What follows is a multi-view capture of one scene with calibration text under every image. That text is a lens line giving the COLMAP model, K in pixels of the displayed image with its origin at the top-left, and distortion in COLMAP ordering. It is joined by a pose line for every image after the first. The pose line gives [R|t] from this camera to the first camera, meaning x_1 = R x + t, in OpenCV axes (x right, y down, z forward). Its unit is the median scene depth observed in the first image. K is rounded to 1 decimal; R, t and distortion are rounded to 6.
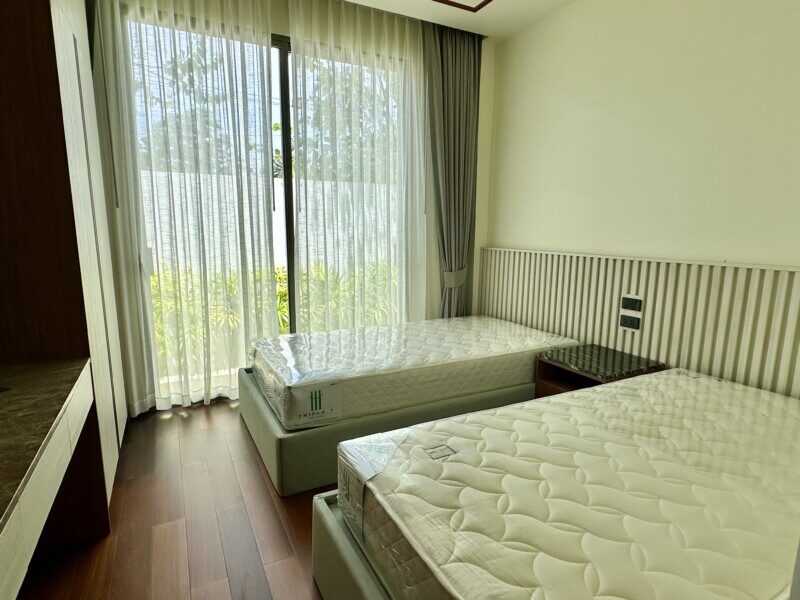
lens RADIAL K [[446.1, 0, 404.4], [0, 446.1, 302.4], [0, 0, 1]] dist [0.021673, 0.000550]
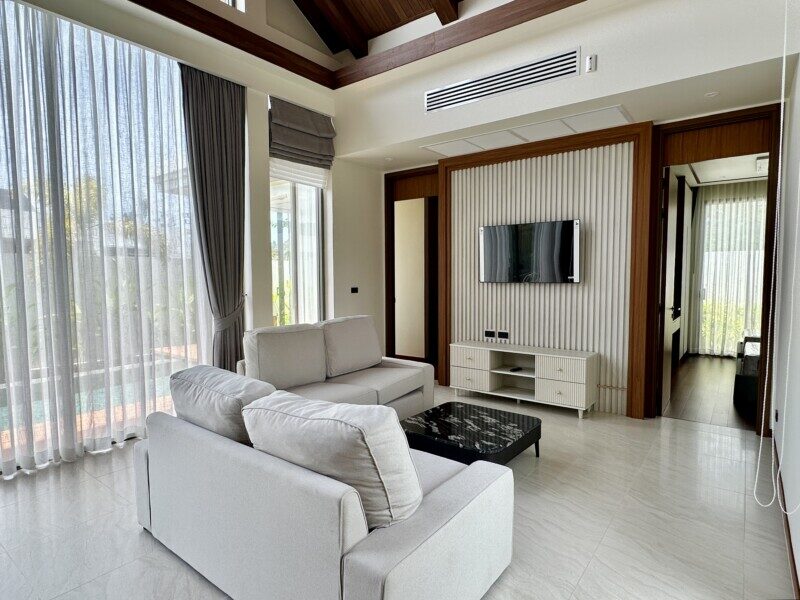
lens RADIAL K [[430.3, 0, 404.6], [0, 430.3, 279.9], [0, 0, 1]] dist [-0.006199, -0.000420]
pose [[0.453629, 0.040325, -0.890278, 0.695916], [-0.138776, 0.989986, -0.025870, 0.111589], [0.880319, 0.135284, 0.454682, -1.350718]]
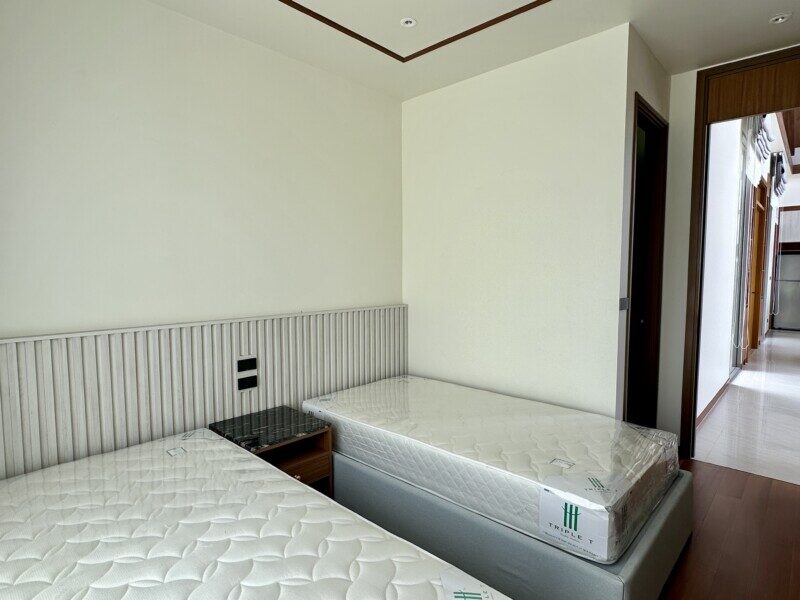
lens RADIAL K [[446.1, 0, 404.4], [0, 446.1, 302.4], [0, 0, 1]] dist [0.021673, 0.000550]
pose [[-0.348702, -0.071990, 0.934465, -0.541888], [0.158913, 0.978068, 0.134649, -0.216339], [-0.923663, 0.195451, -0.329614, 1.036740]]
